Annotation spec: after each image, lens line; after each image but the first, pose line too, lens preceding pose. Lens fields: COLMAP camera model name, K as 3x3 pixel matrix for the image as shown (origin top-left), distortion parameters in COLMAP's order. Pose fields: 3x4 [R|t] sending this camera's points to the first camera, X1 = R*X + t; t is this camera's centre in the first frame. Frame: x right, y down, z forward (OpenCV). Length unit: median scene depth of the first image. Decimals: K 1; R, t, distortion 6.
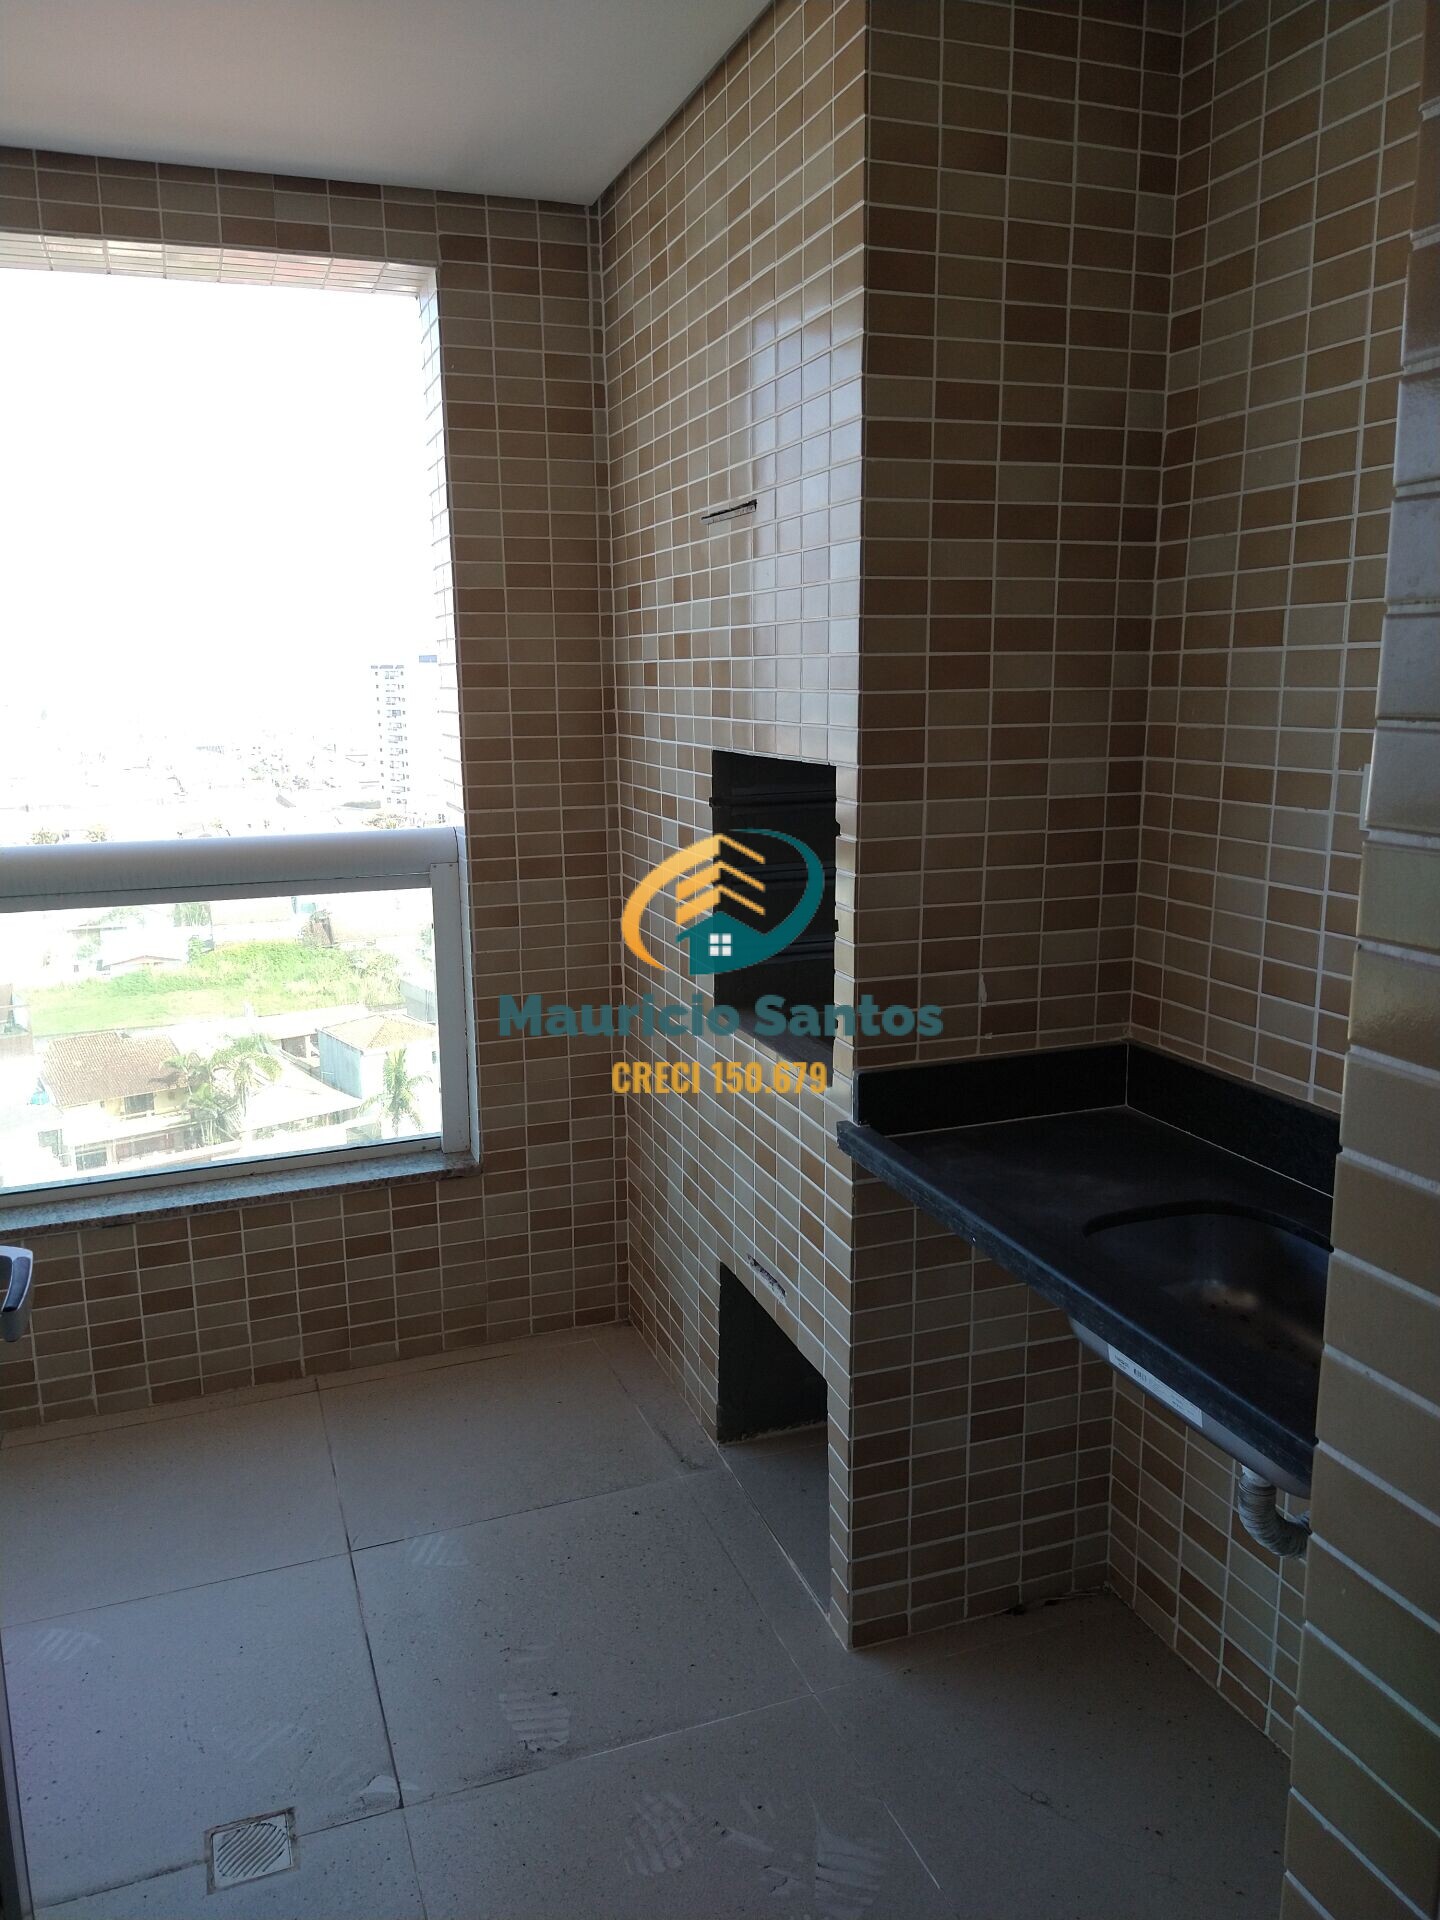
lens RADIAL K [[1424.6, 0, 729.6], [0, 1424.6, 956.5], [0, 0, 1]] dist [0.099571, -0.126620]
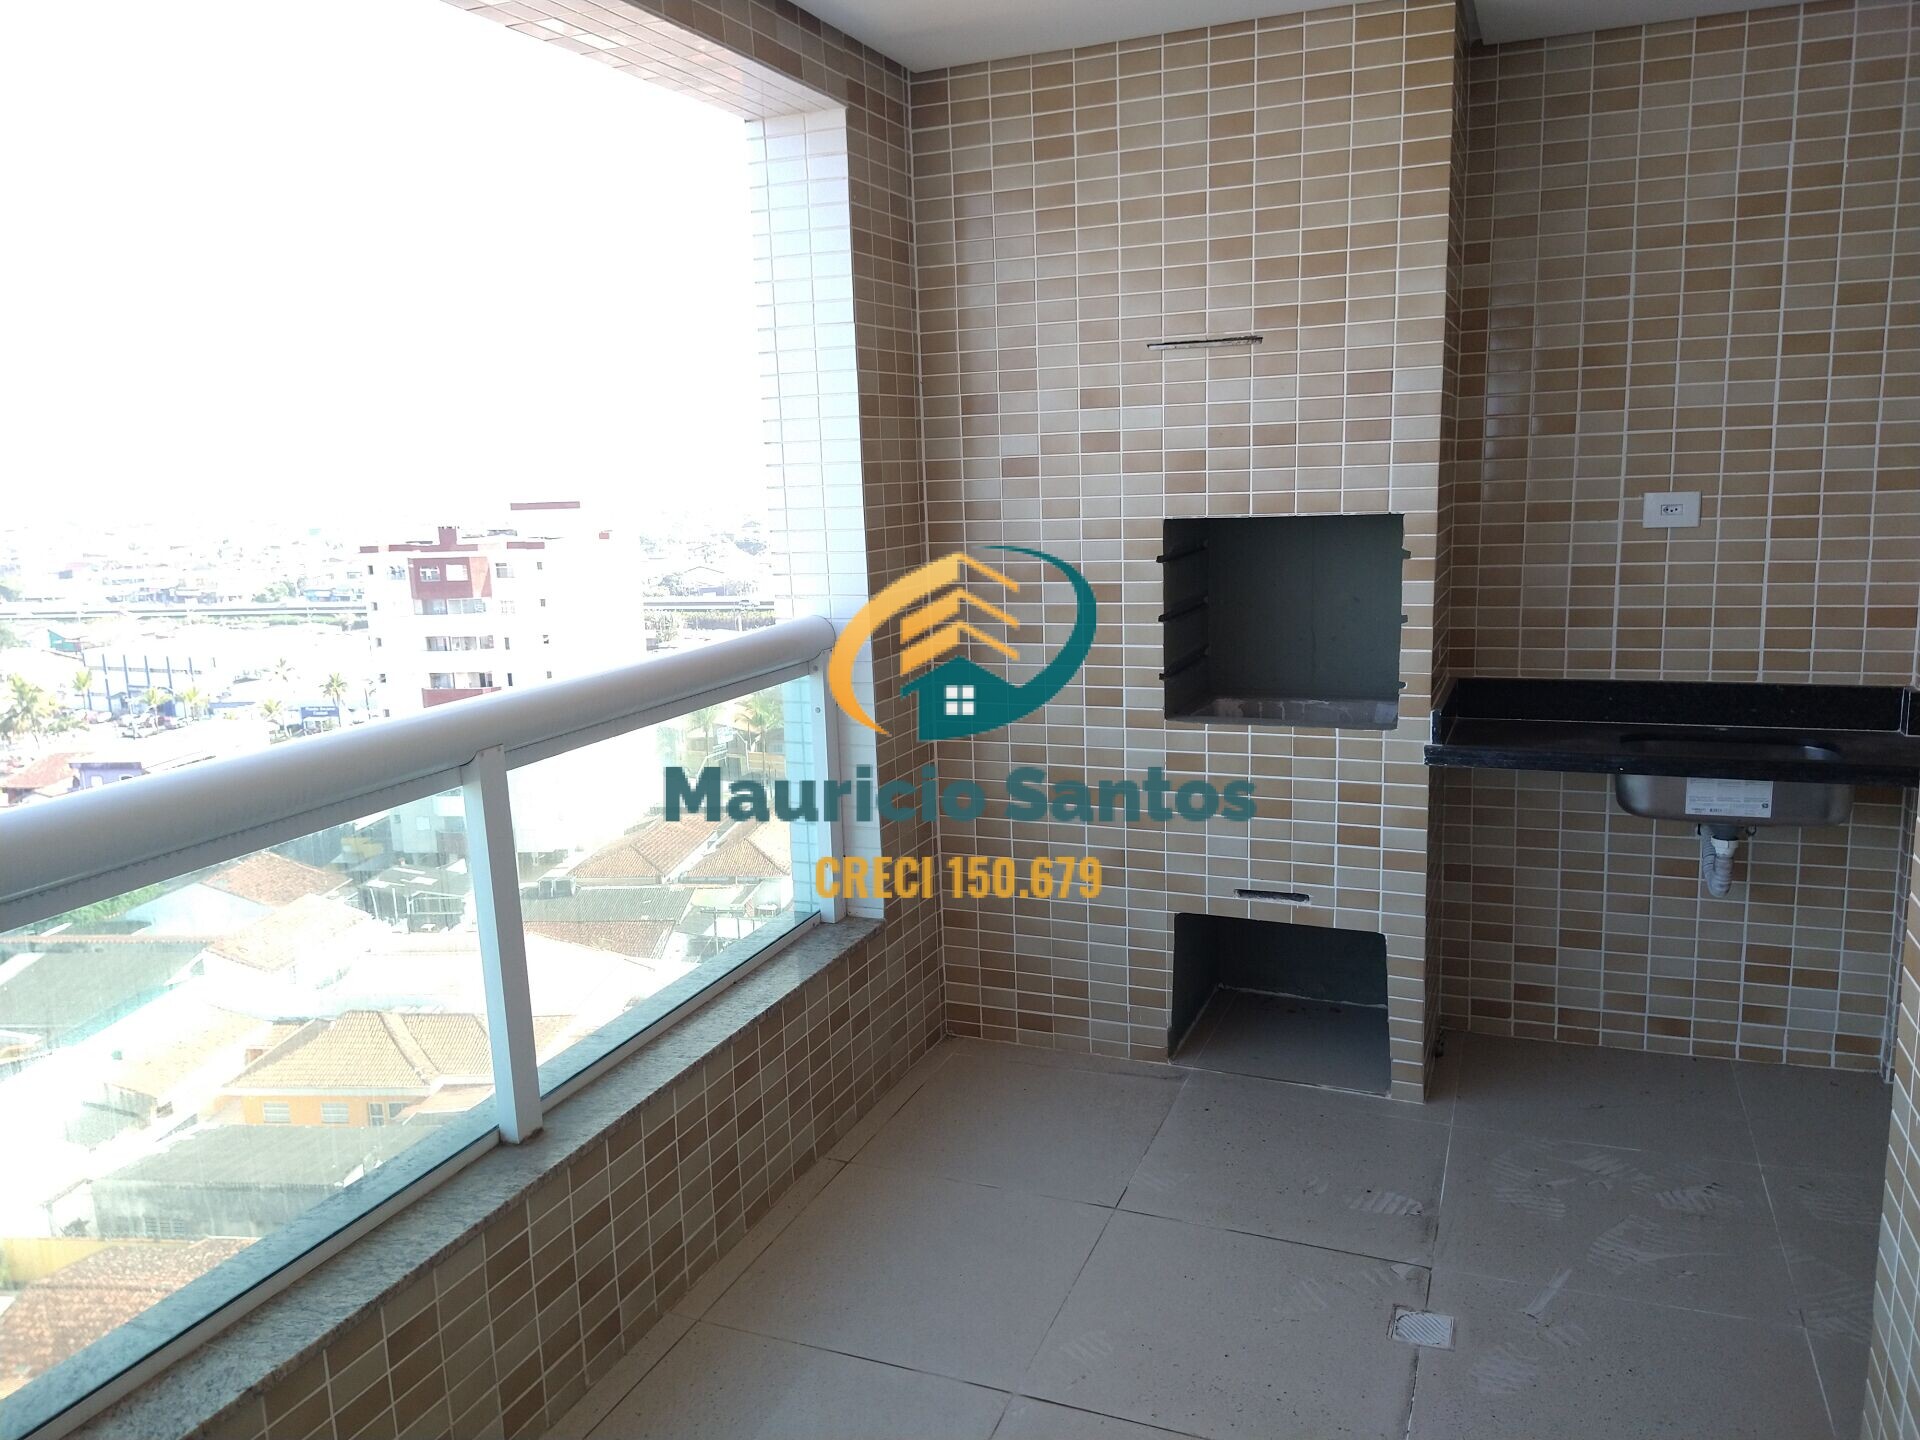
lens RADIAL K [[1424.6, 0, 945.4], [0, 1424.6, 721.3], [0, 0, 1]] dist [0.099571, -0.126620]
pose [[0.679314, -0.146487, 0.719078, -1.468727], [0.169680, 0.984675, 0.040296, -0.063761], [-0.713961, 0.094640, 0.693760, 0.322996]]
